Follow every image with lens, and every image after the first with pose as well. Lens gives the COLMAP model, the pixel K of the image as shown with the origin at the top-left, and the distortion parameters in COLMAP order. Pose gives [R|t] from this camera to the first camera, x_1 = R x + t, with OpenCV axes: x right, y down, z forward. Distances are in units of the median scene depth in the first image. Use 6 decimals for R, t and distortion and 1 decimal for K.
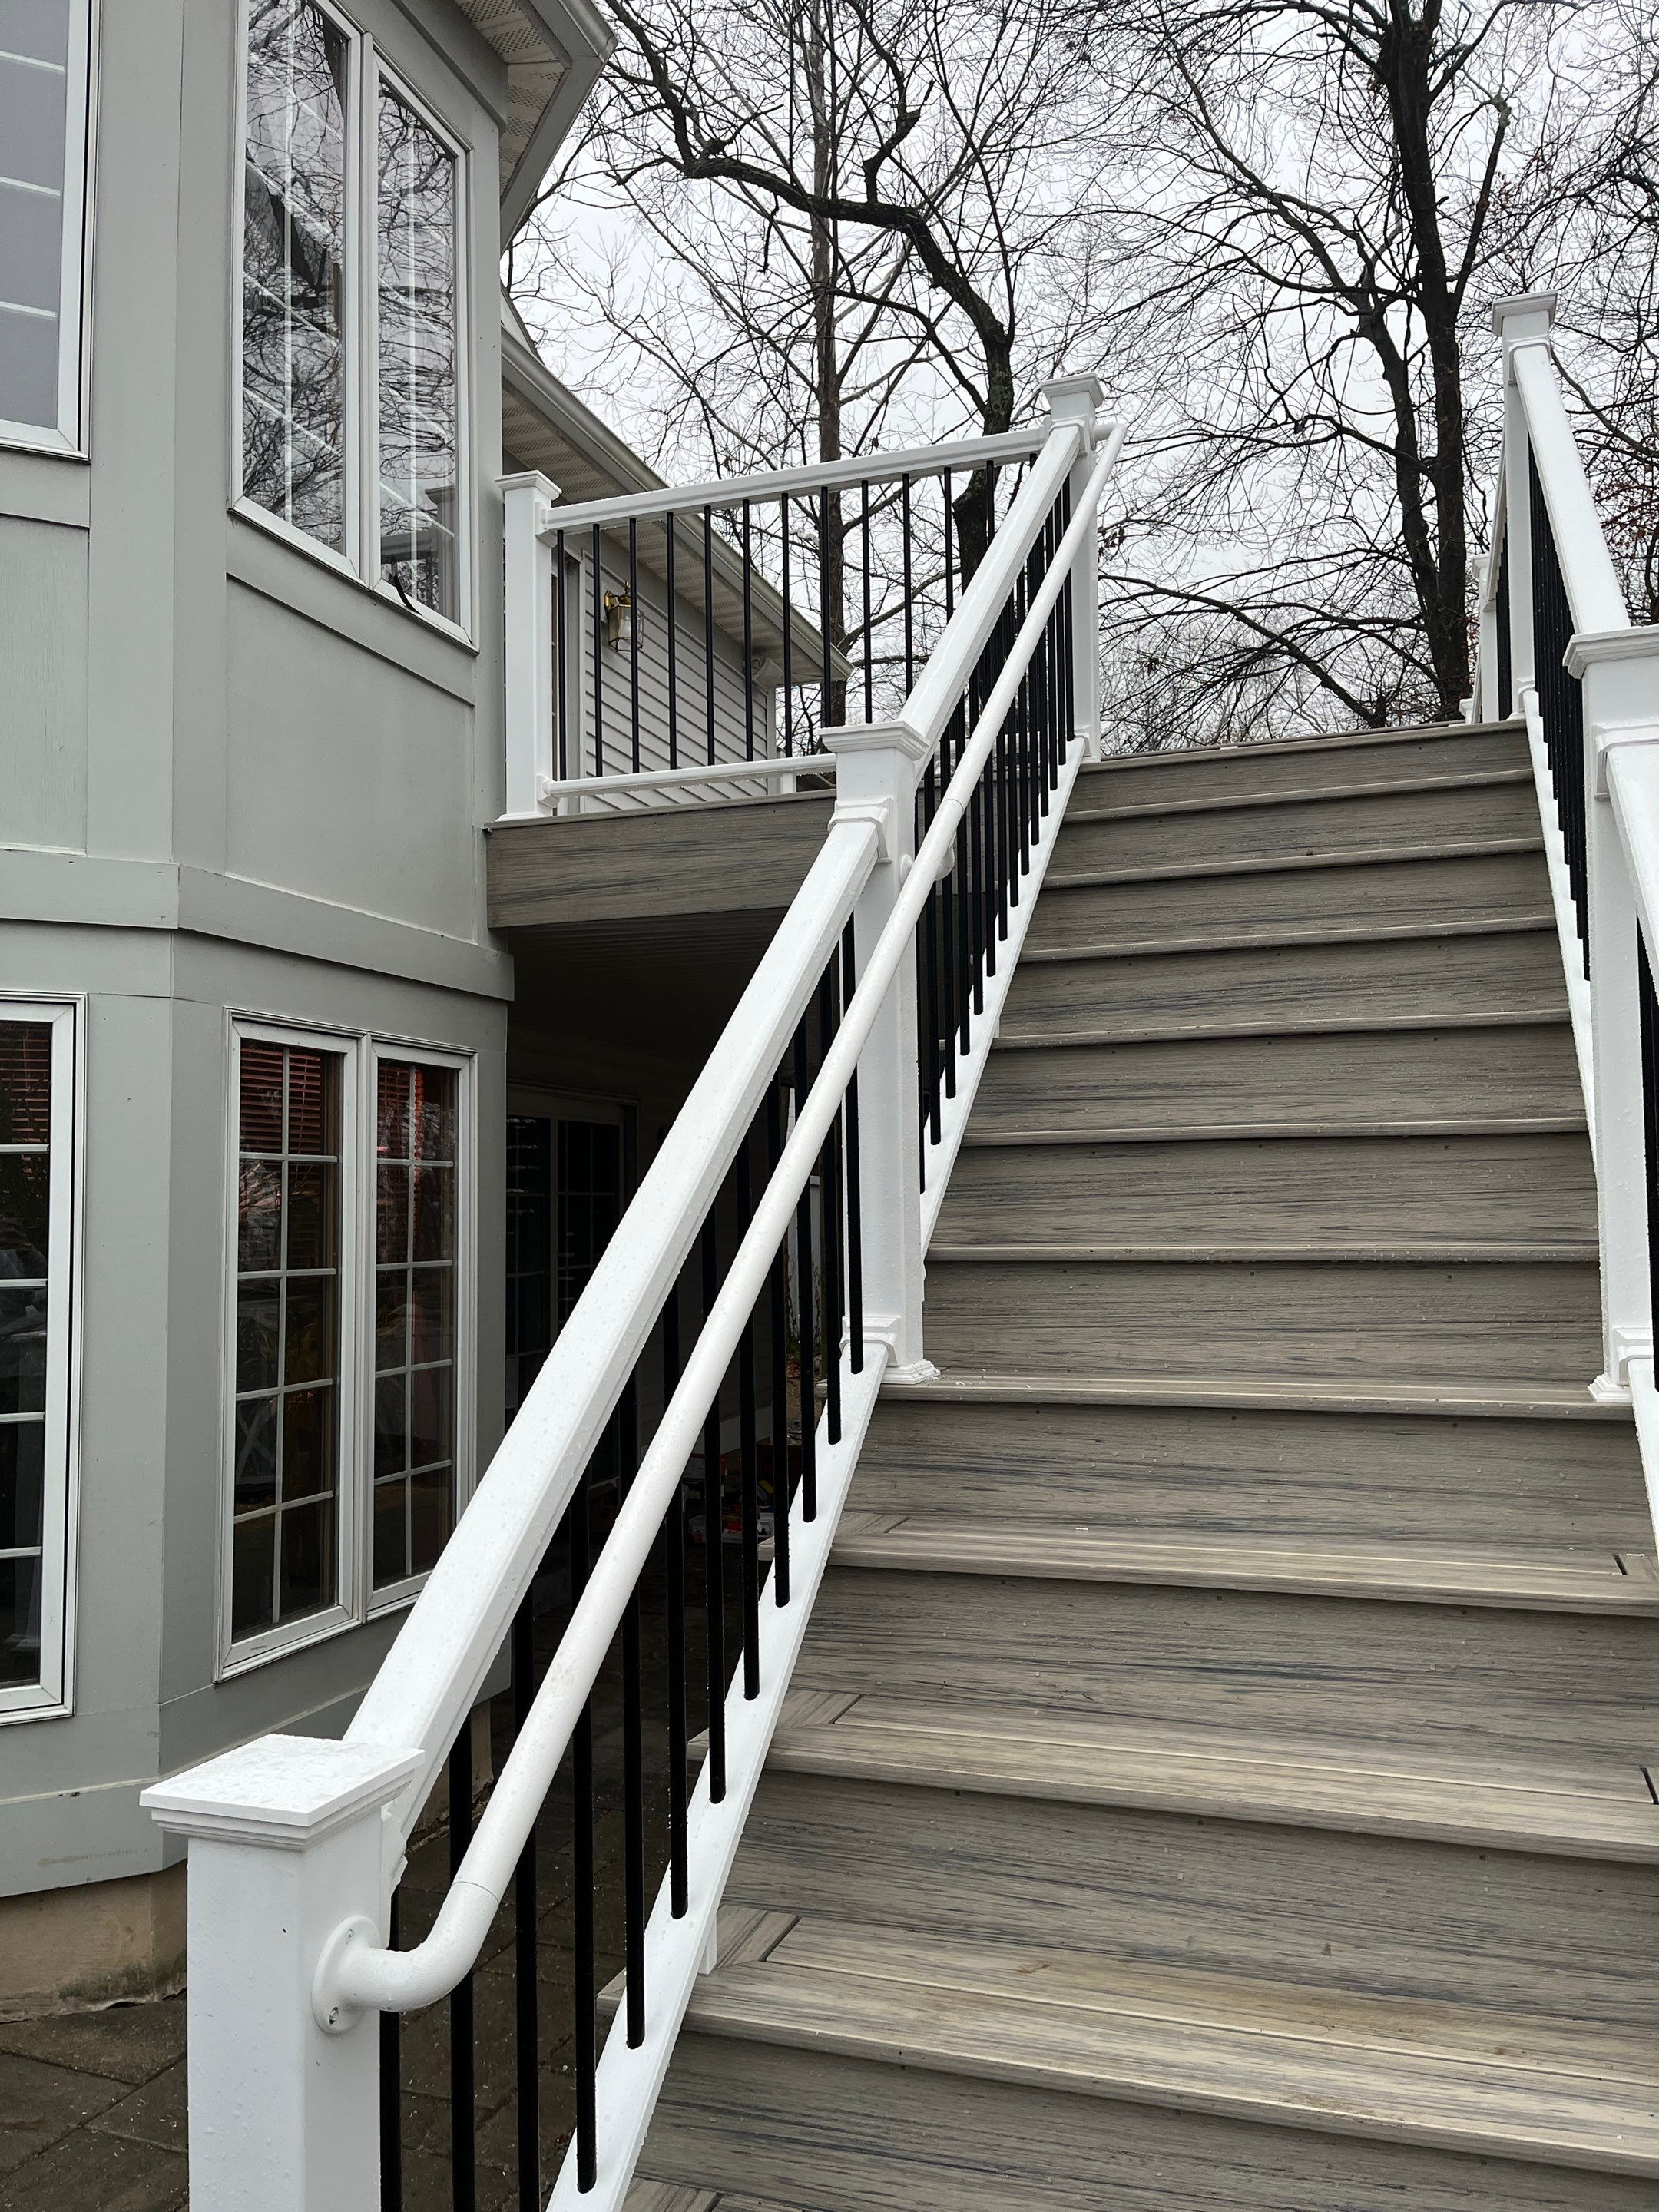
lens RADIAL K [[1670.2, 0, 841.2], [0, 1670.2, 1126.8], [0, 0, 1]] dist [0.067677, -0.090595]
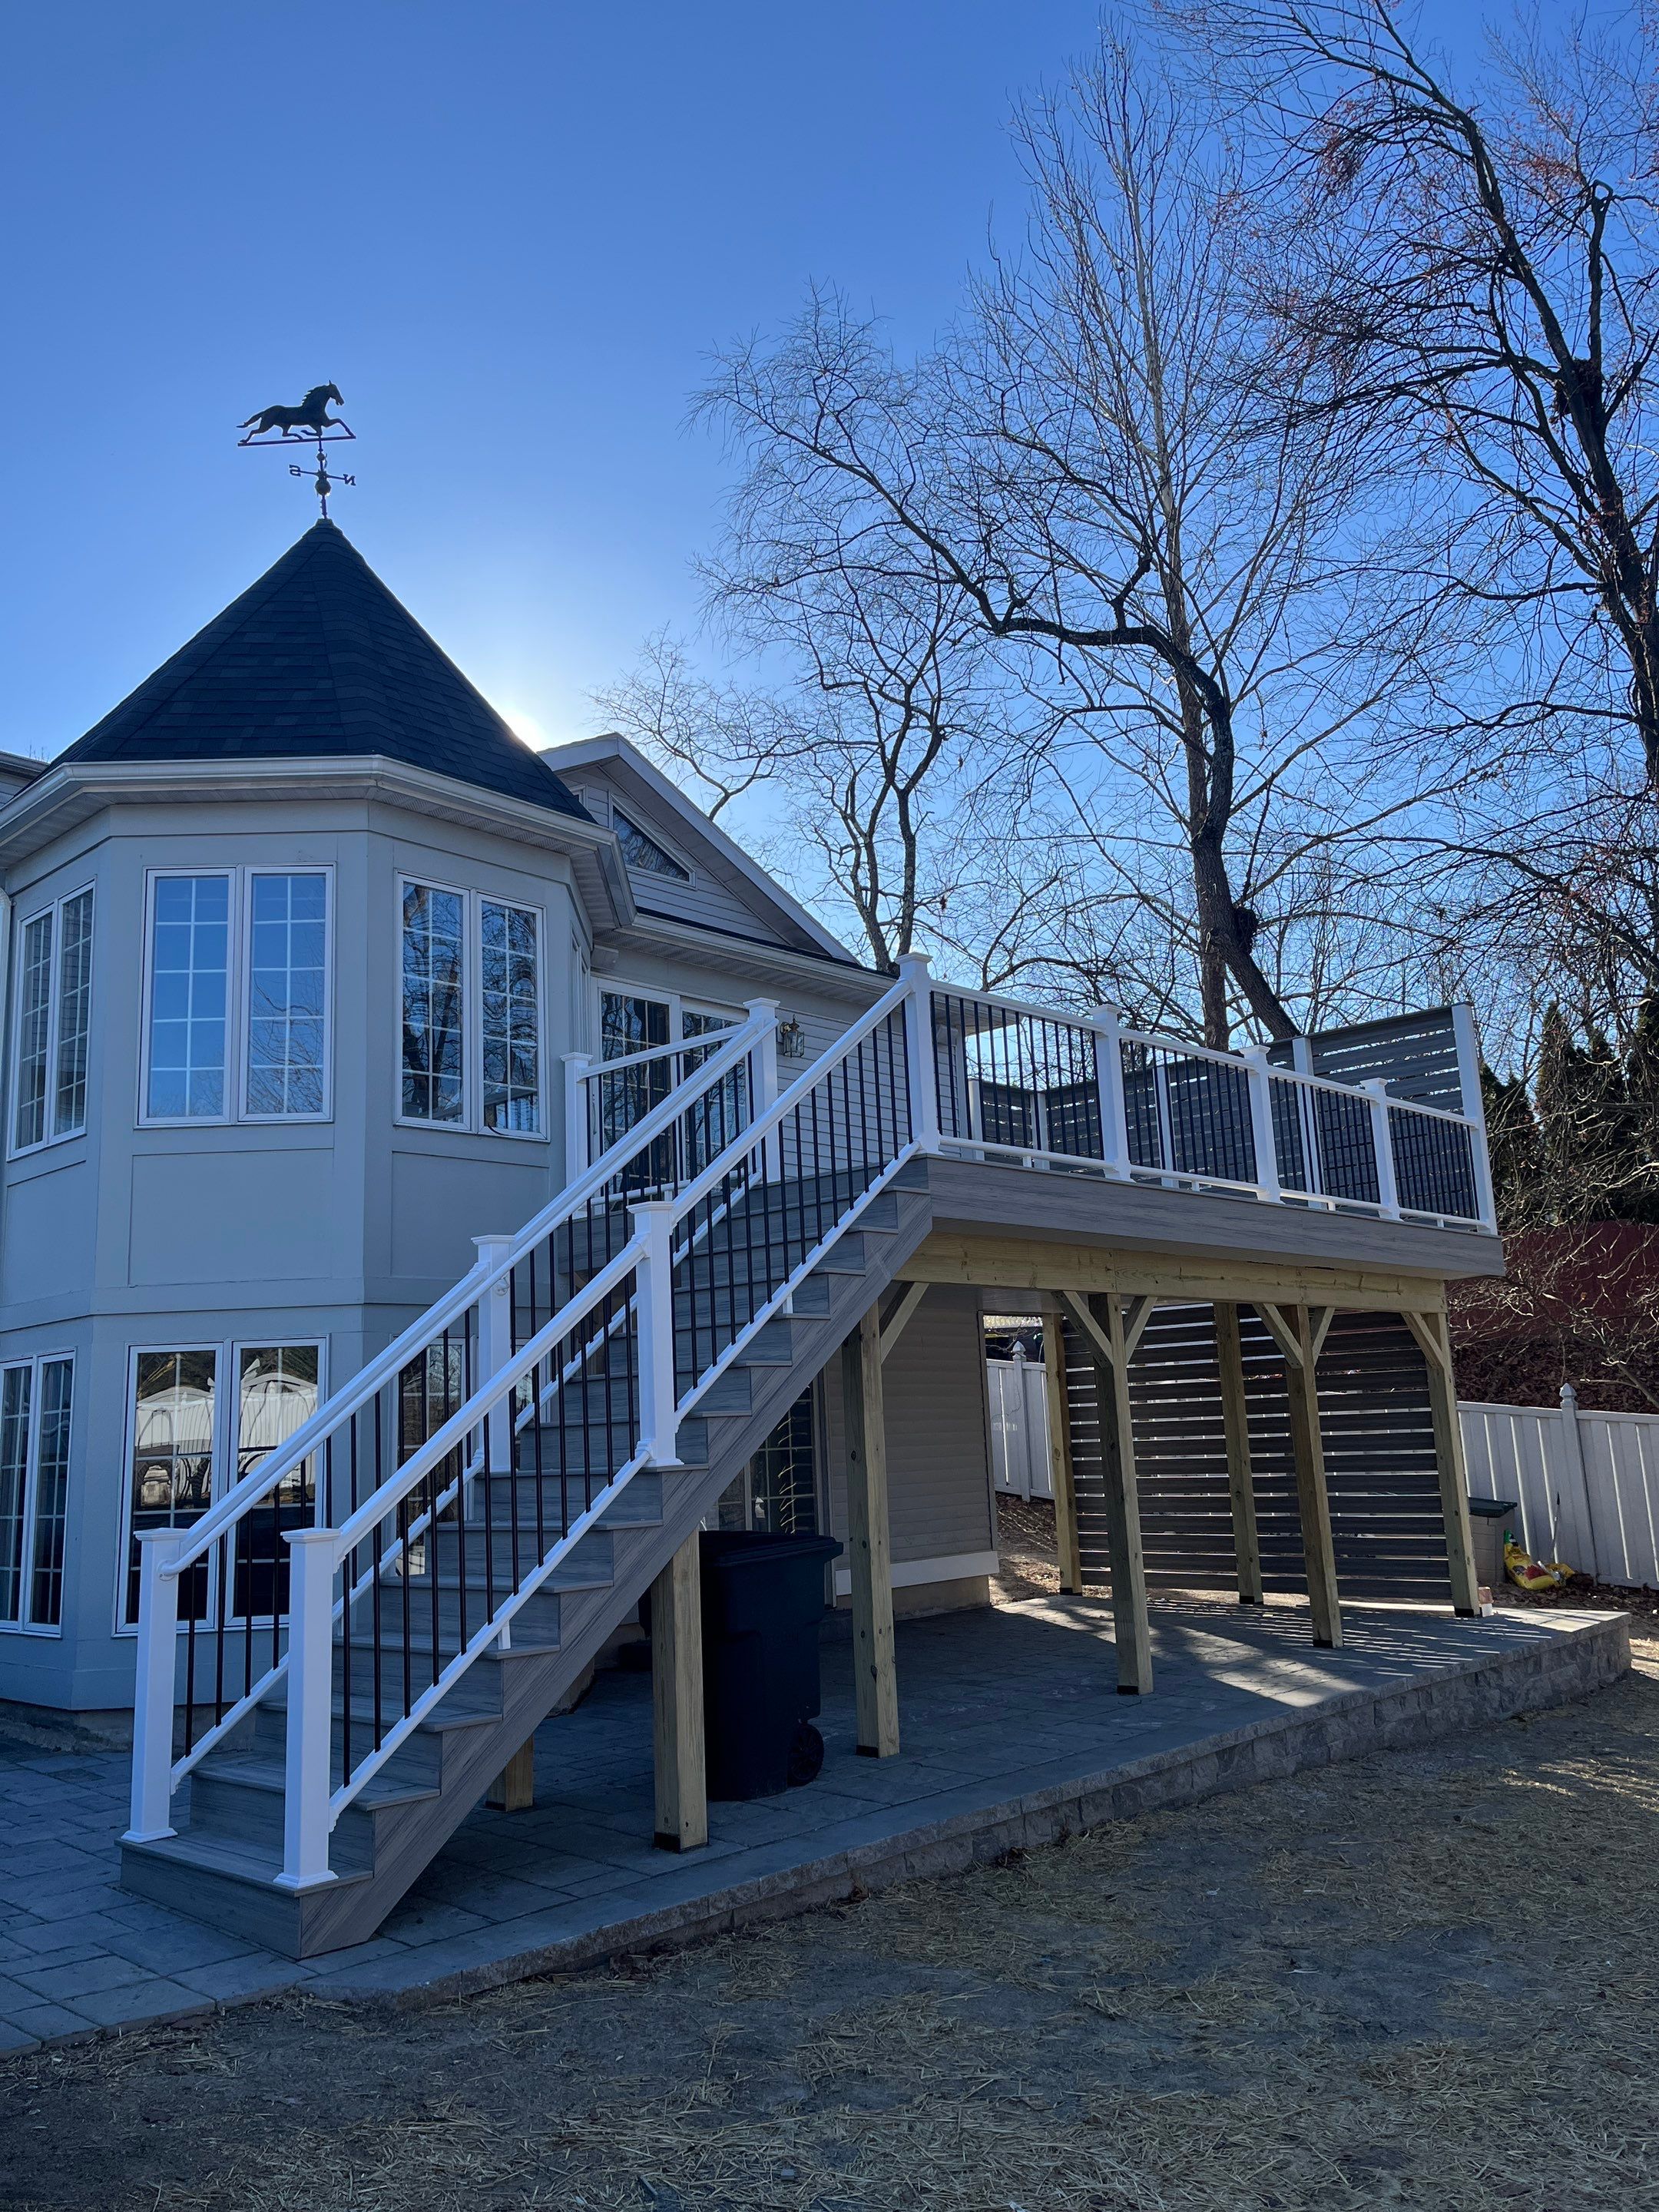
lens RADIAL K [[1670.2, 0, 832.4], [0, 1670.2, 1107.7], [0, 0, 1]] dist [0.067677, -0.090595]
pose [[0.909942, -0.108545, -0.400280, 0.990610], [0.054529, 0.988077, -0.143980, -0.008804], [0.411136, 0.109187, 0.905011, -0.774968]]
